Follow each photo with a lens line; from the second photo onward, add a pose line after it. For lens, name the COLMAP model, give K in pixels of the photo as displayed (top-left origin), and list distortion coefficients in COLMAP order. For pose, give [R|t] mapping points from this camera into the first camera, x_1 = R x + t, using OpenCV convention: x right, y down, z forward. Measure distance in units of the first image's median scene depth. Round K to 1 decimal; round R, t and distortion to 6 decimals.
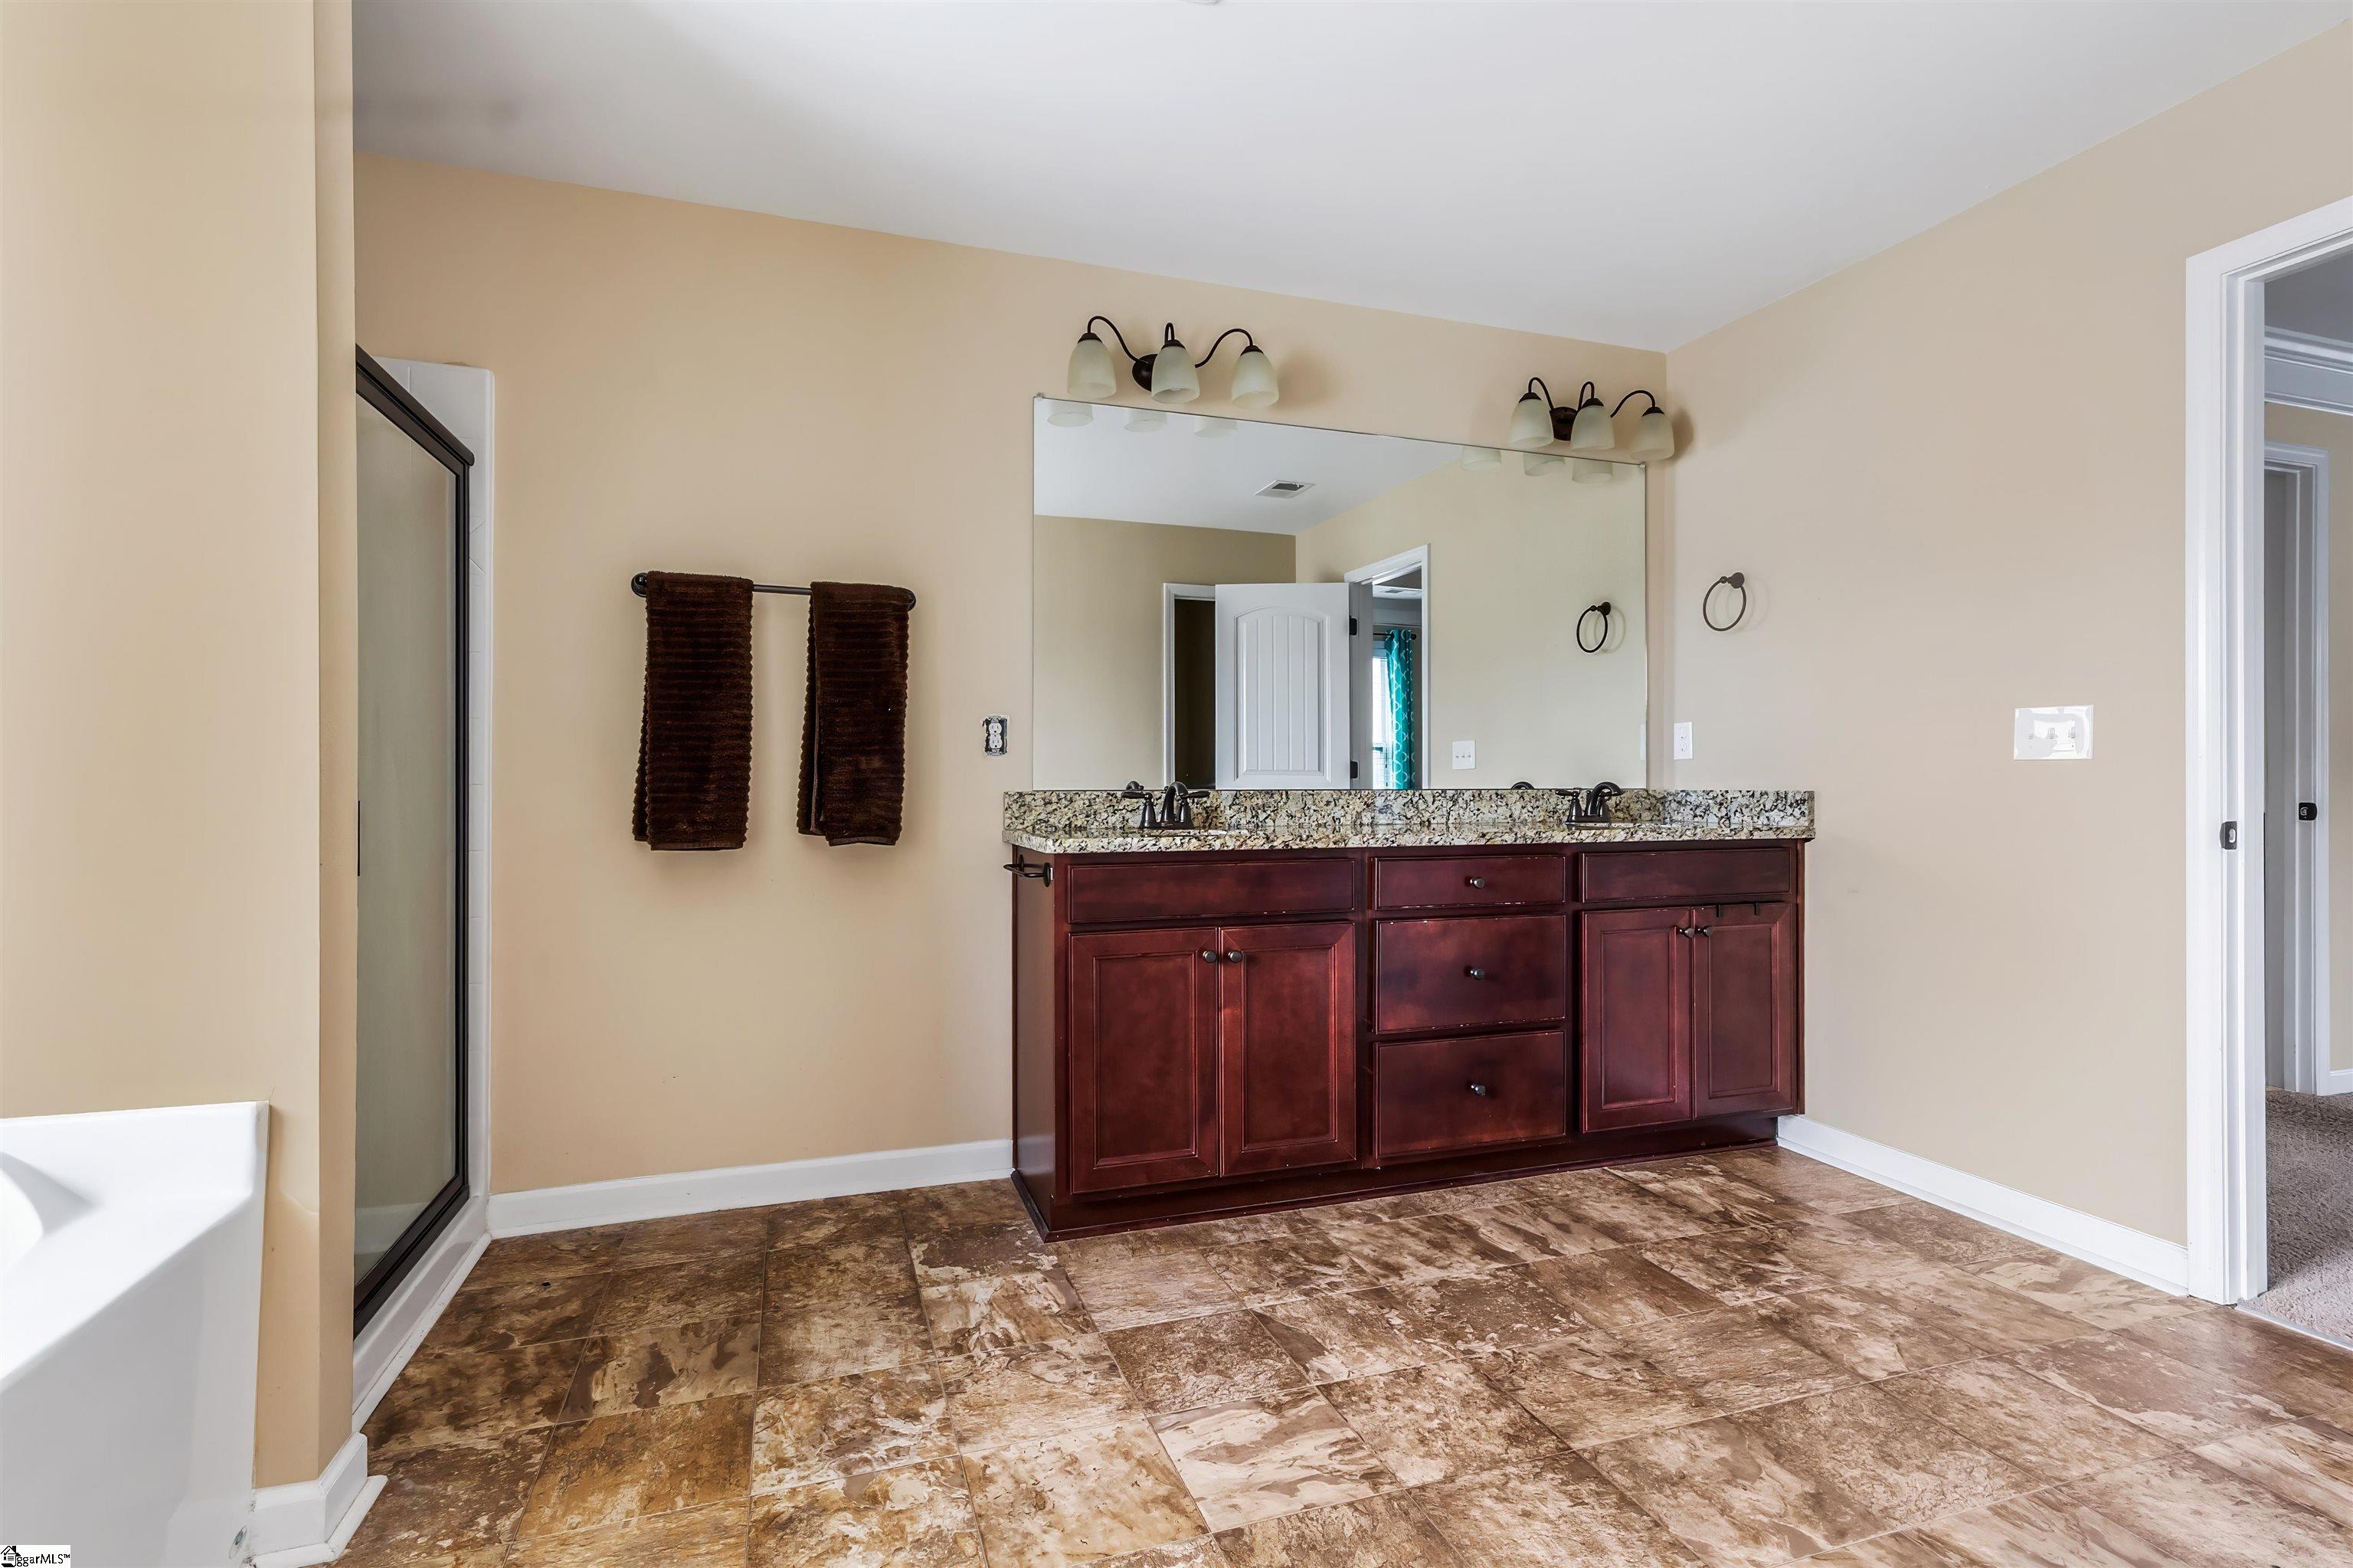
lens RADIAL K [[1121.4, 0, 1170.6], [0, 1121.4, 799.0], [0, 0, 1]] dist [0.005328, 0.001551]
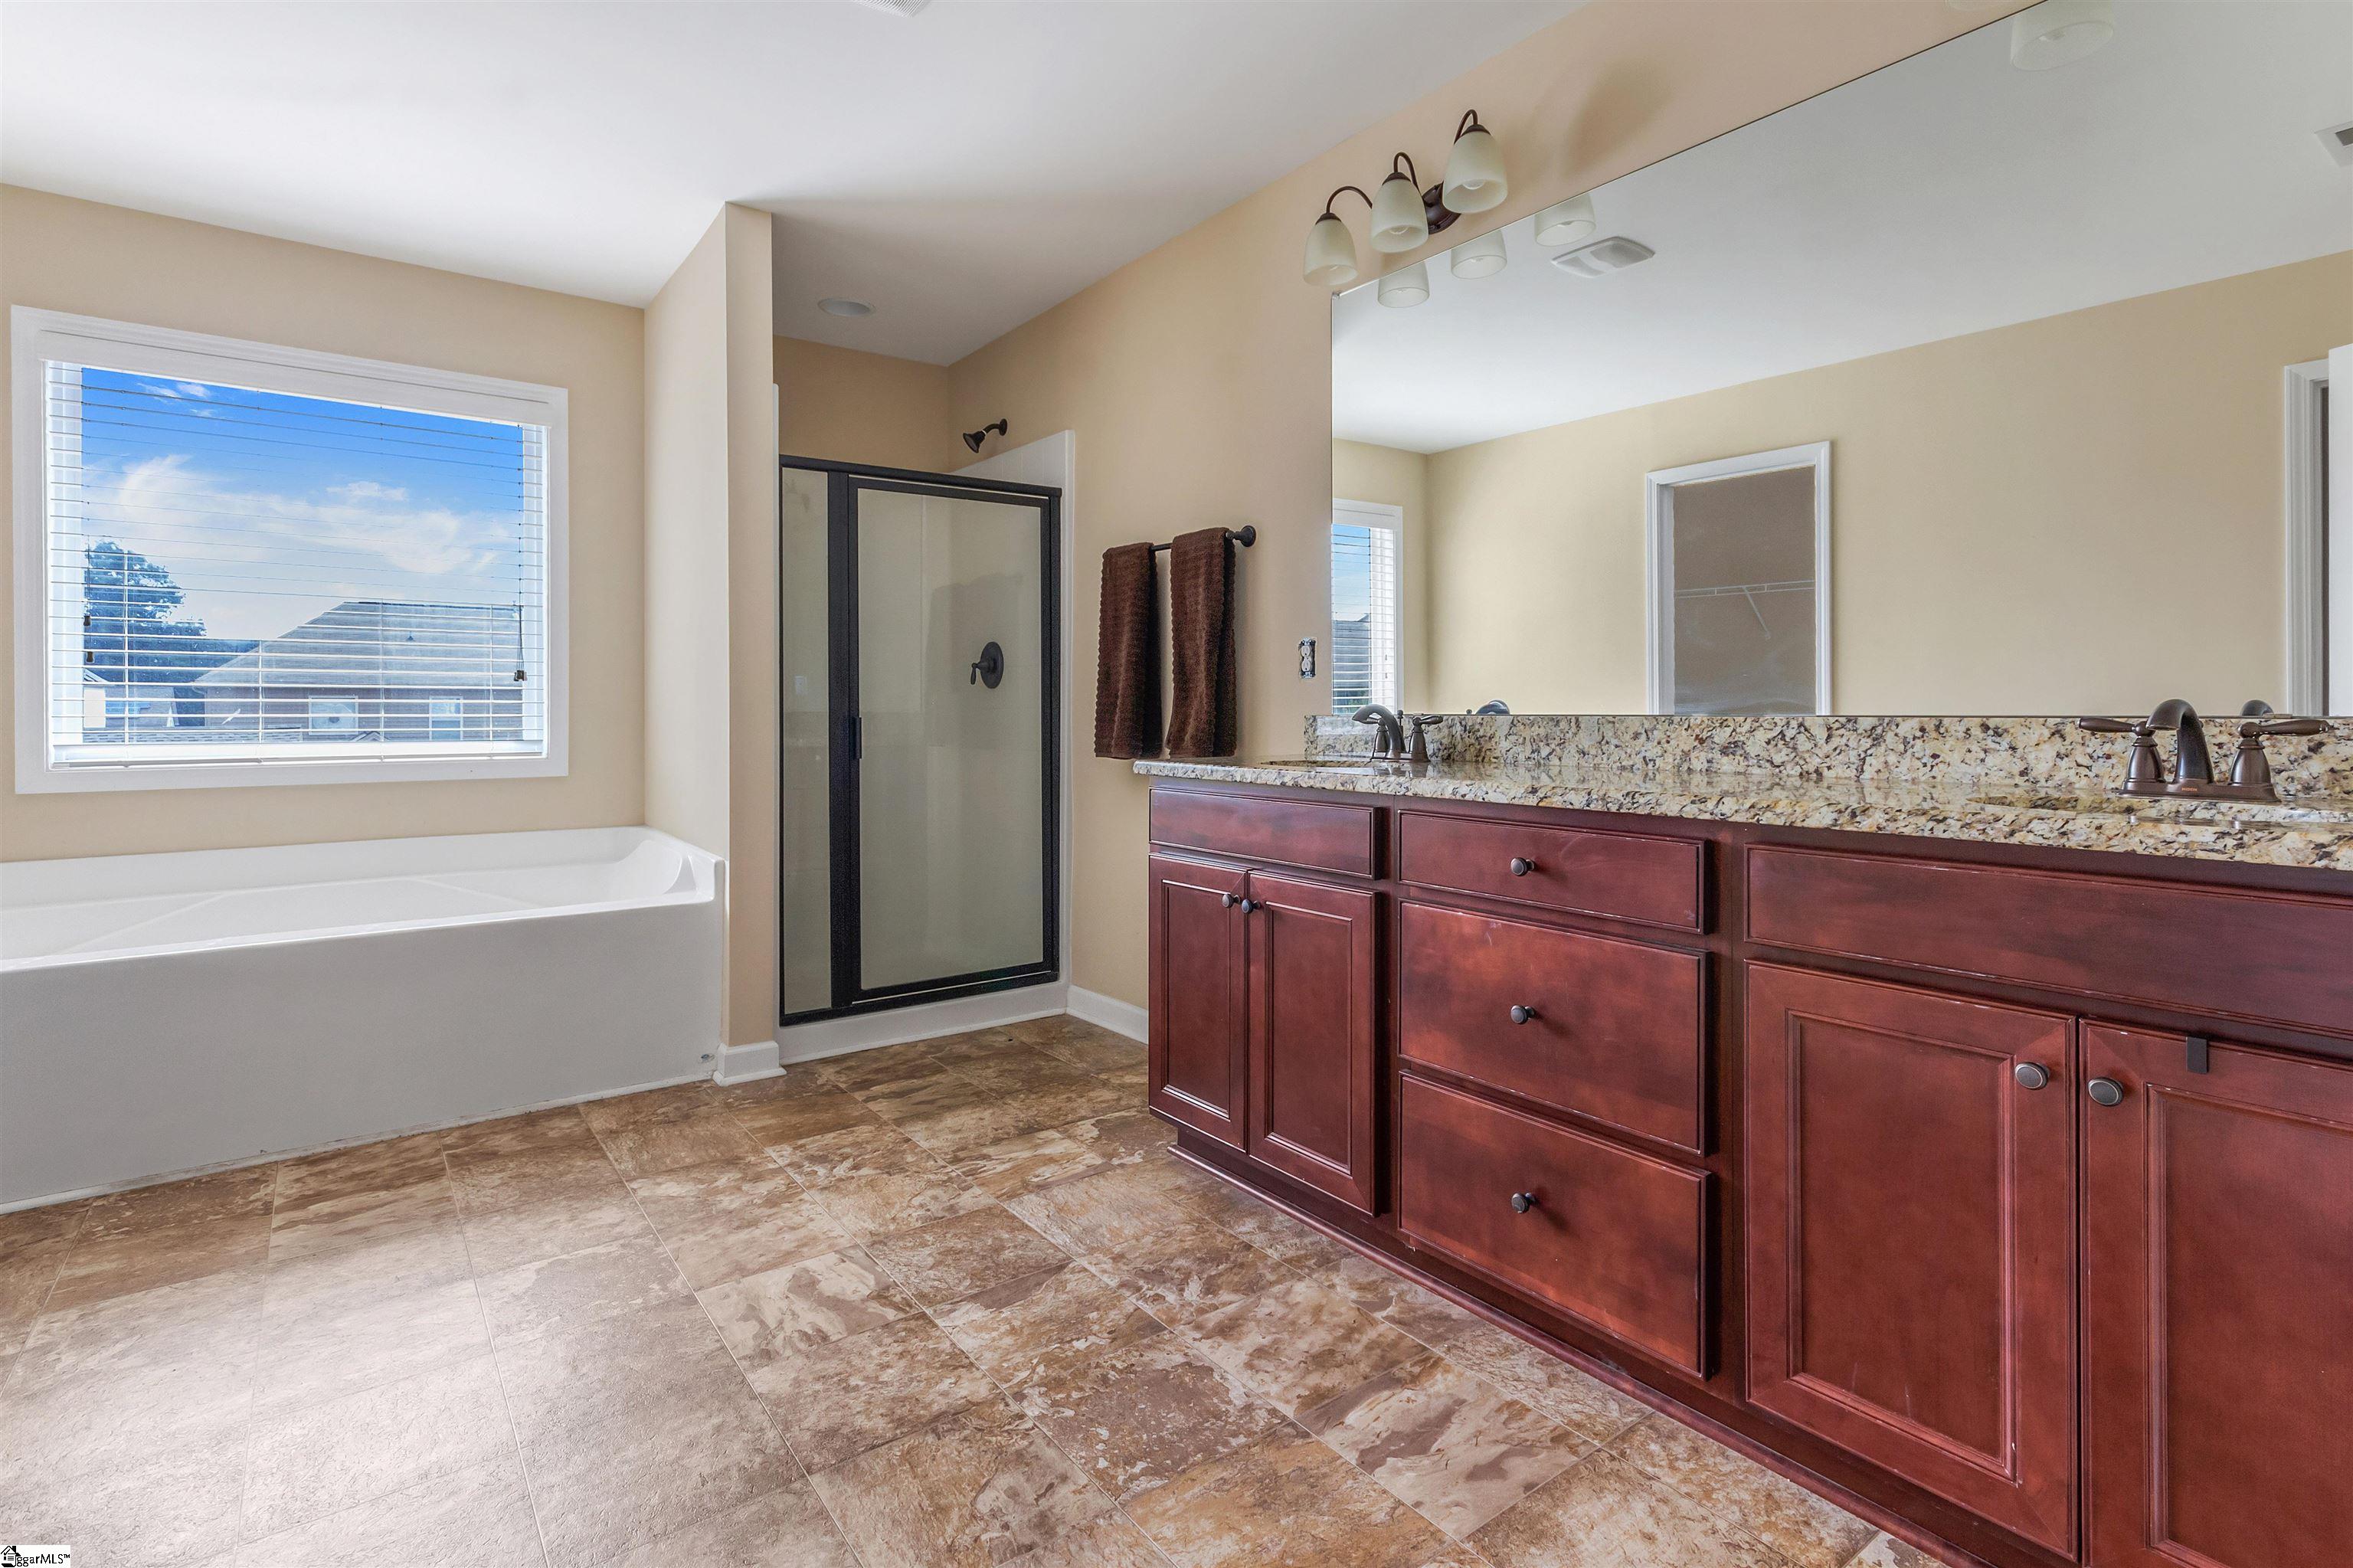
lens RADIAL K [[1134.2, 0, 1208.6], [0, 1134.2, 722.1], [0, 0, 1]] dist [0.004771, 0.000983]
pose [[0.321218, 0.010273, -0.946950, 0.949034], [-0.012791, 0.999897, 0.006508, -0.007449], [0.946919, 0.010022, 0.321316, 0.746094]]
